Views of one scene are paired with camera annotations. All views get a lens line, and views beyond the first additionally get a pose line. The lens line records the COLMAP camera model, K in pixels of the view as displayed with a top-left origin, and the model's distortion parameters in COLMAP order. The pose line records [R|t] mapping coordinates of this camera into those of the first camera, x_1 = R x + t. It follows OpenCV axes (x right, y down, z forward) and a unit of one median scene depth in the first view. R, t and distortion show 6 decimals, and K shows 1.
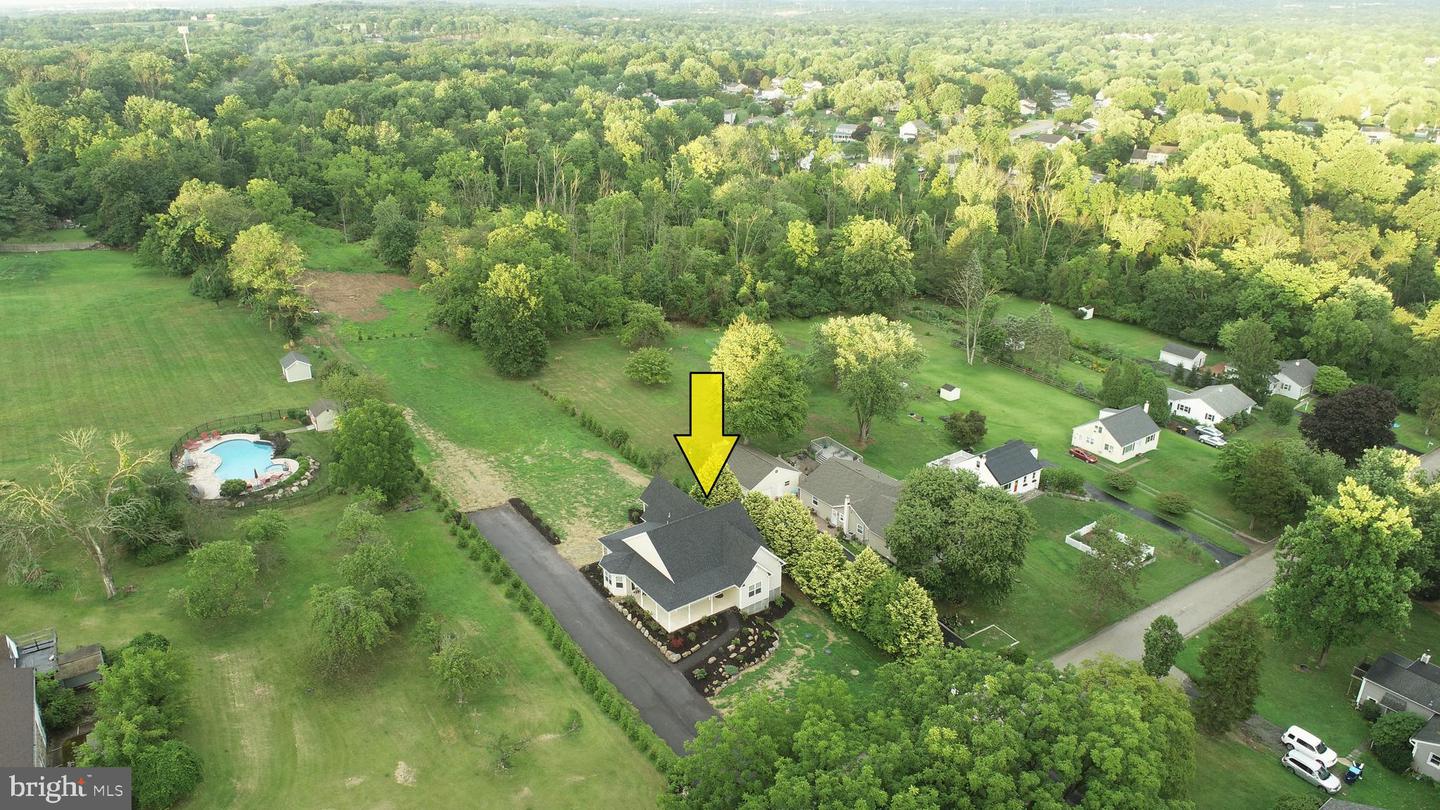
lens RADIAL K [[969.8, 0, 722.0], [0, 969.8, 404.9], [0, 0, 1]] dist [-0.016045, 0.007212]
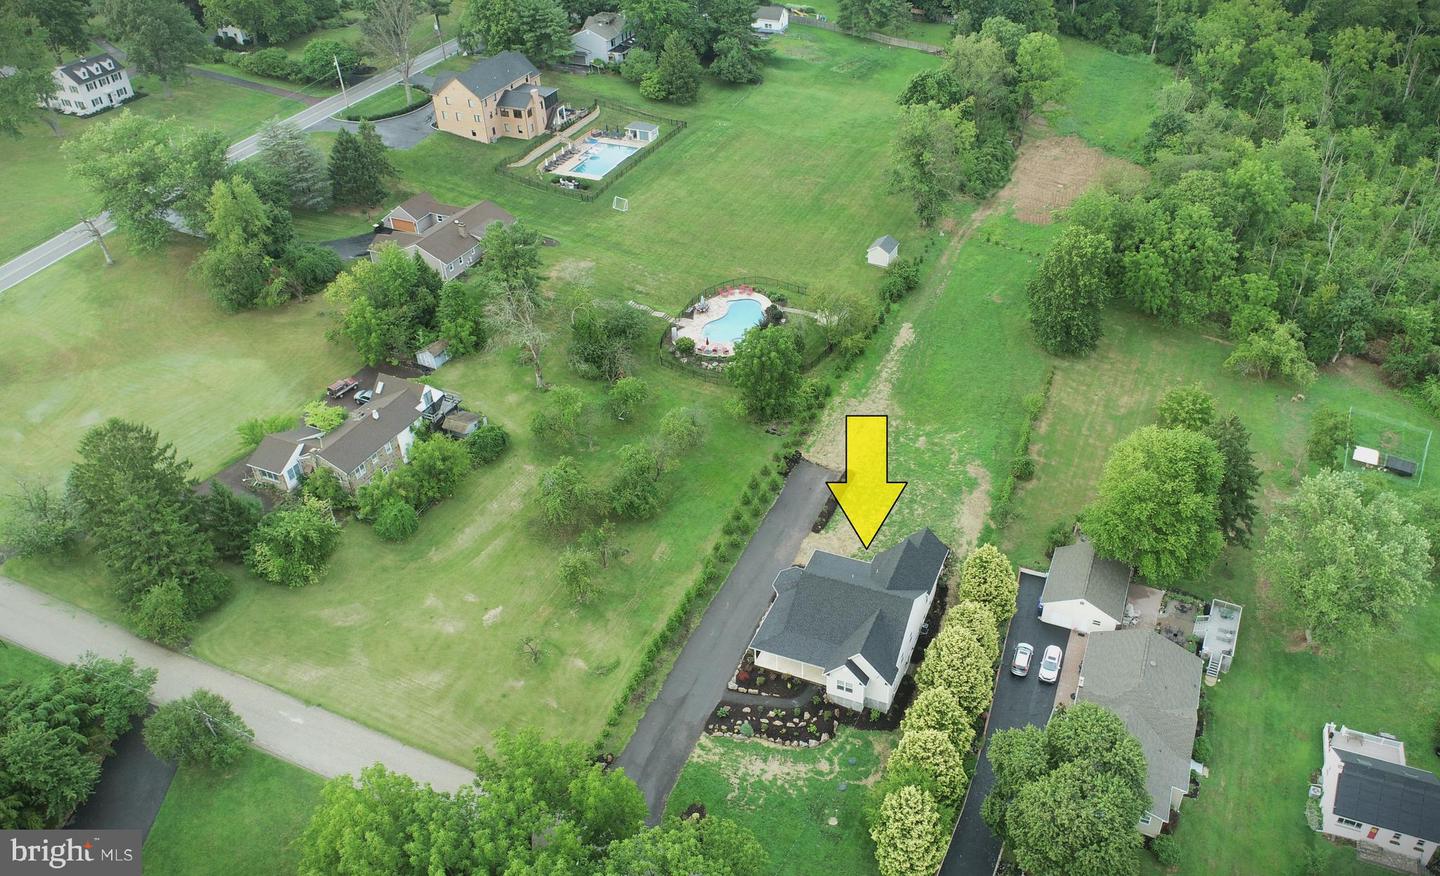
lens RADIAL K [[1107.7, 0, 795.1], [0, 1107.7, 442.6], [0, 0, 1]] dist [-0.014209, 0.007881]
pose [[0.543646, 0.490242, -0.681257, 0.538286], [-0.324334, 0.871338, 0.368207, -0.343321], [0.774116, 0.020780, 0.632702, 0.231631]]
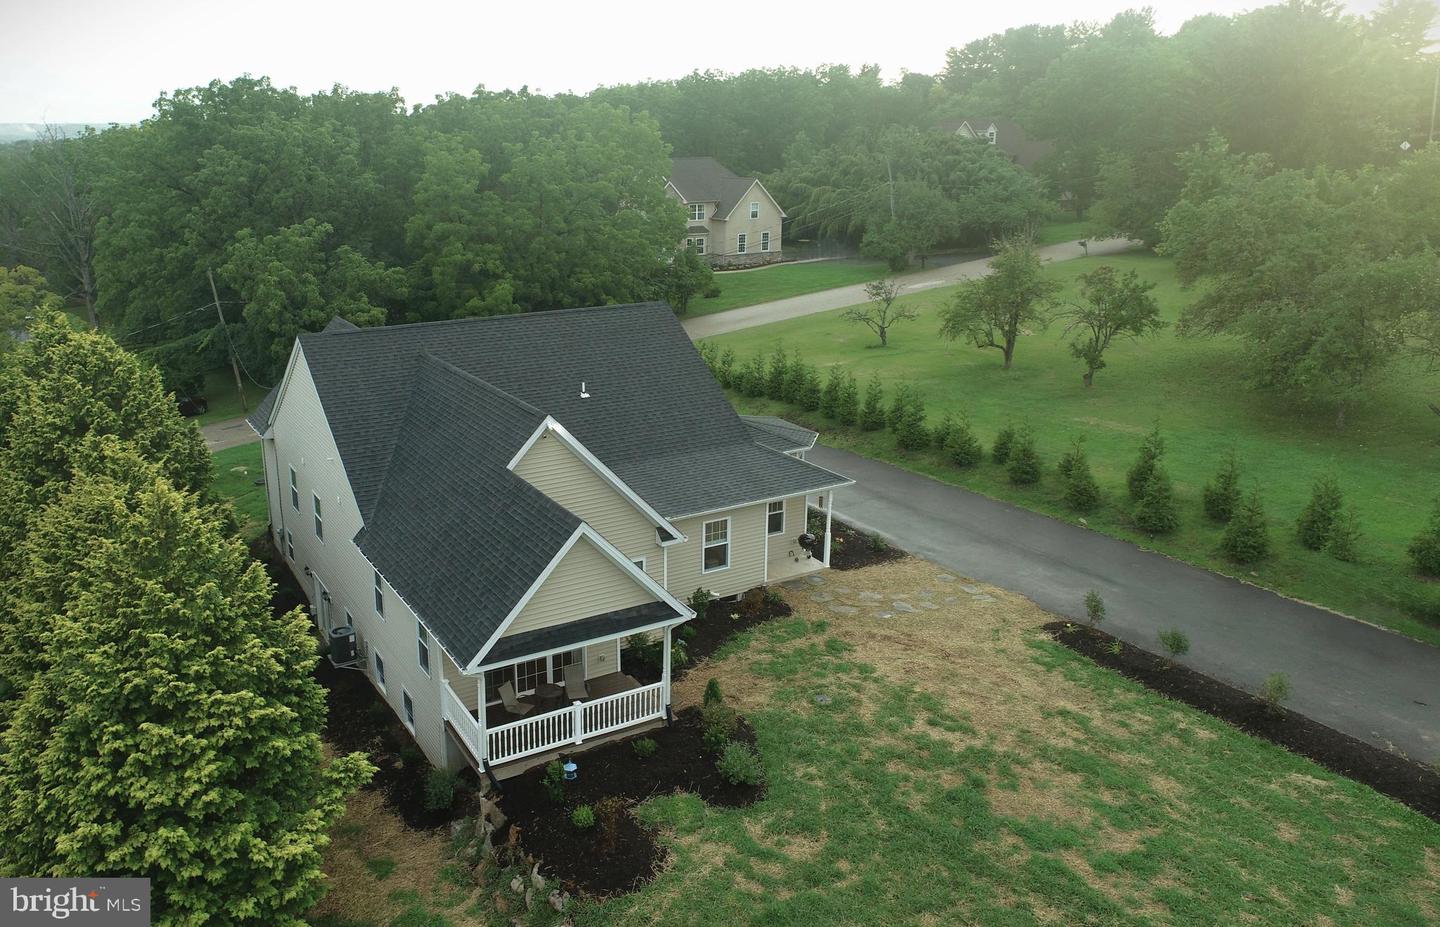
lens RADIAL K [[1065.9, 0, 651.4], [0, 1065.9, 457.2], [0, 0, 1]] dist [-0.011788, -0.004723]
pose [[-0.993256, -0.035881, 0.110251, -0.097004], [0.043247, 0.767626, 0.639437, -0.048819], [-0.107575, 0.639893, -0.760898, 1.117042]]
